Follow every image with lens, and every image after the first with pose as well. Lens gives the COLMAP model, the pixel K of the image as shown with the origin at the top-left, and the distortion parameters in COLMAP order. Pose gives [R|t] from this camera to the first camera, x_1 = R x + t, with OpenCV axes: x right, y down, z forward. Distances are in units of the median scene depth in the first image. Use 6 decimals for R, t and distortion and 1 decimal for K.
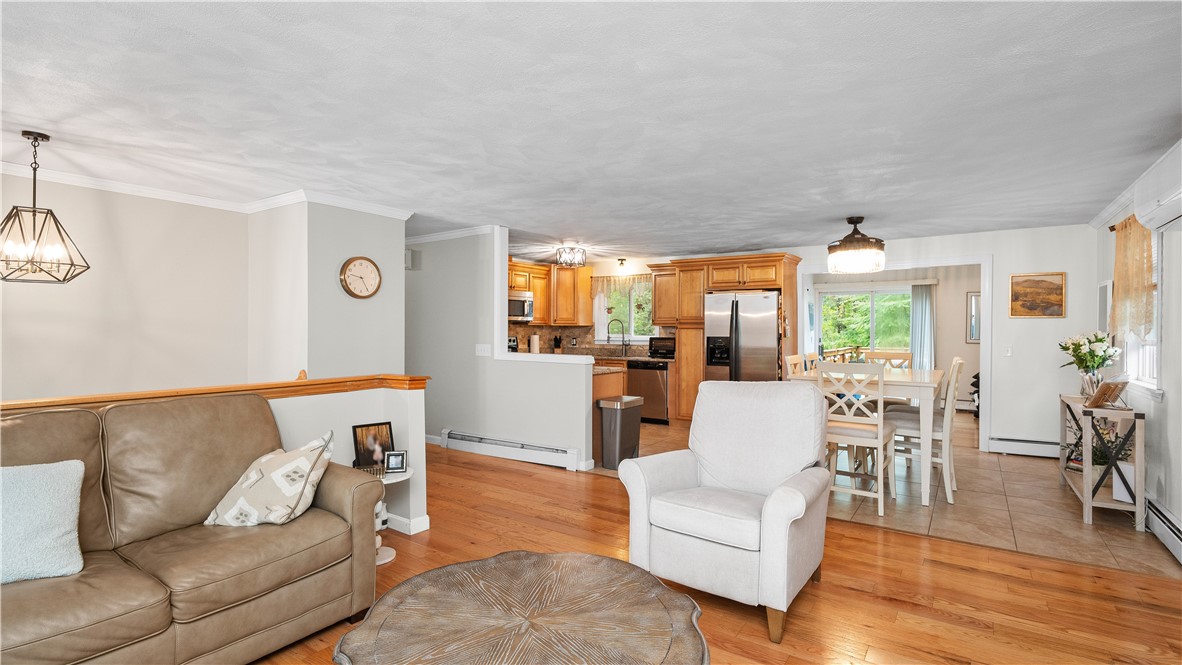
lens RADIAL K [[556.9, 0, 587.4], [0, 556.9, 332.0], [0, 0, 1]] dist [-0.001500, -0.003574]
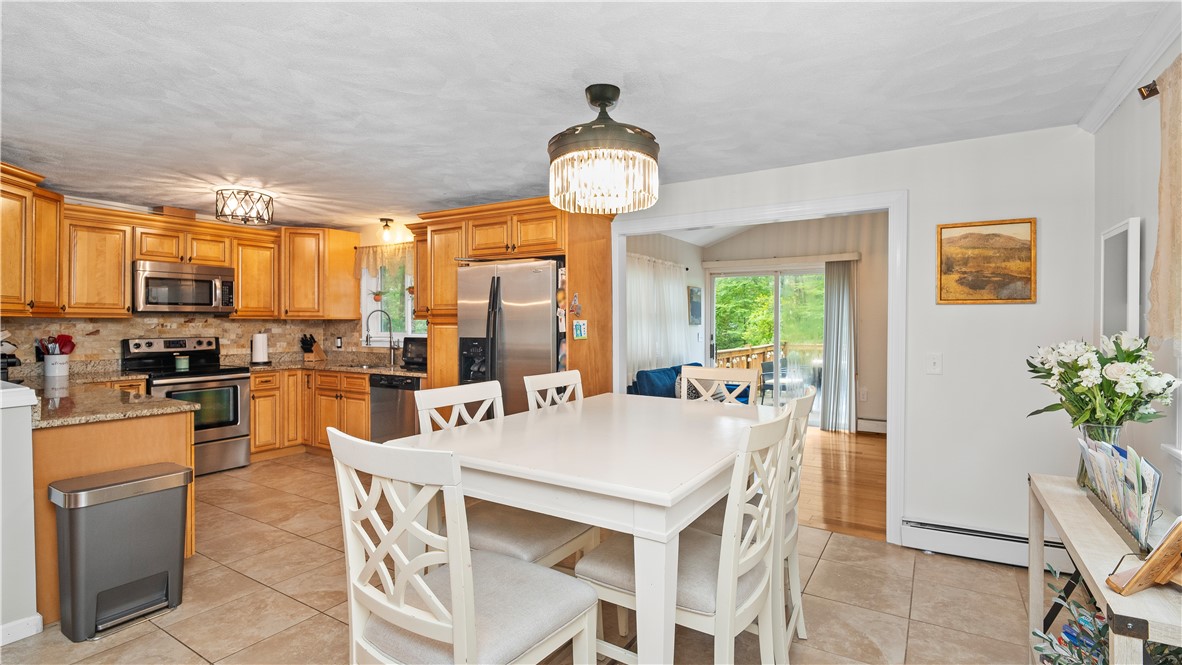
lens RADIAL K [[556.9, 0, 587.4], [0, 556.9, 325.3], [0, 0, 1]] dist [-0.001500, -0.003574]
pose [[0.999138, -0.003044, 0.041411, 0.346754], [0.002952, 0.999993, 0.002278, -0.006046], [-0.041417, -0.002154, 0.999140, 0.412373]]
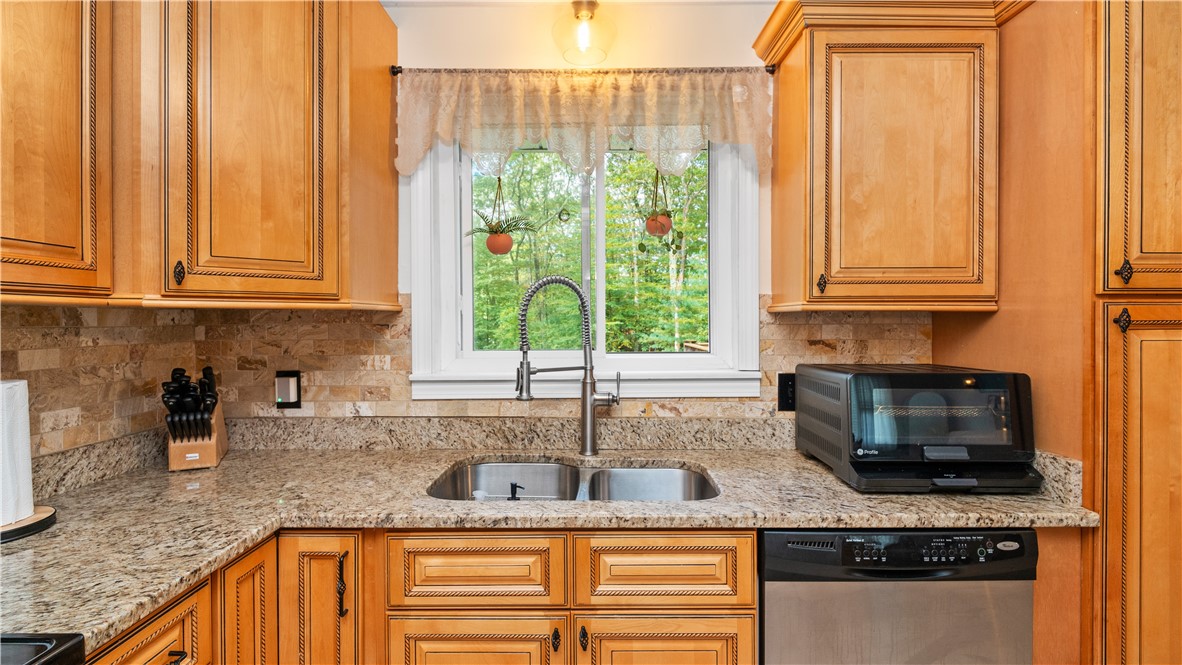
lens RADIAL K [[556.9, 0, 585.8], [0, 556.9, 321.3], [0, 0, 1]] dist [-0.001500, -0.003574]
pose [[0.824656, -0.008437, 0.565572, -0.067591], [0.006584, 0.999964, 0.005318, -0.010410], [-0.565597, -0.000662, 0.824682, 1.054467]]
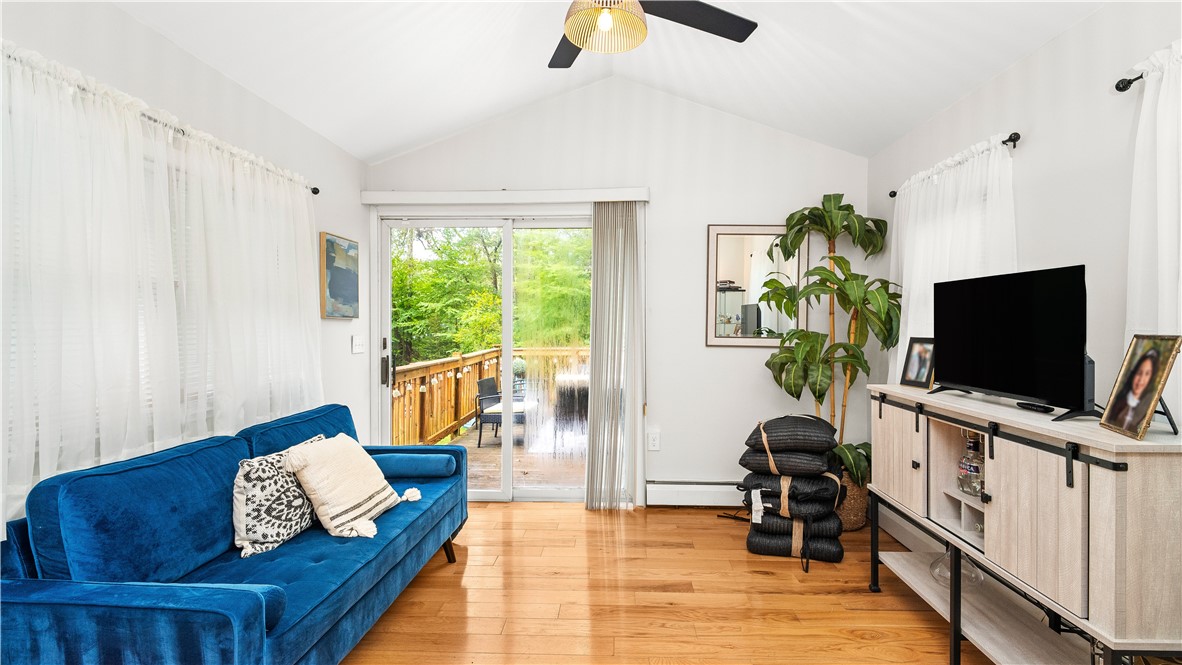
lens RADIAL K [[556.9, 0, 597.5], [0, 556.9, 329.8], [0, 0, 1]] dist [-0.001500, -0.003574]
pose [[0.845400, -0.011340, 0.534013, 0.523100], [0.008036, 0.999931, 0.008512, 0.004124], [-0.534073, -0.002905, 0.845433, 0.921113]]
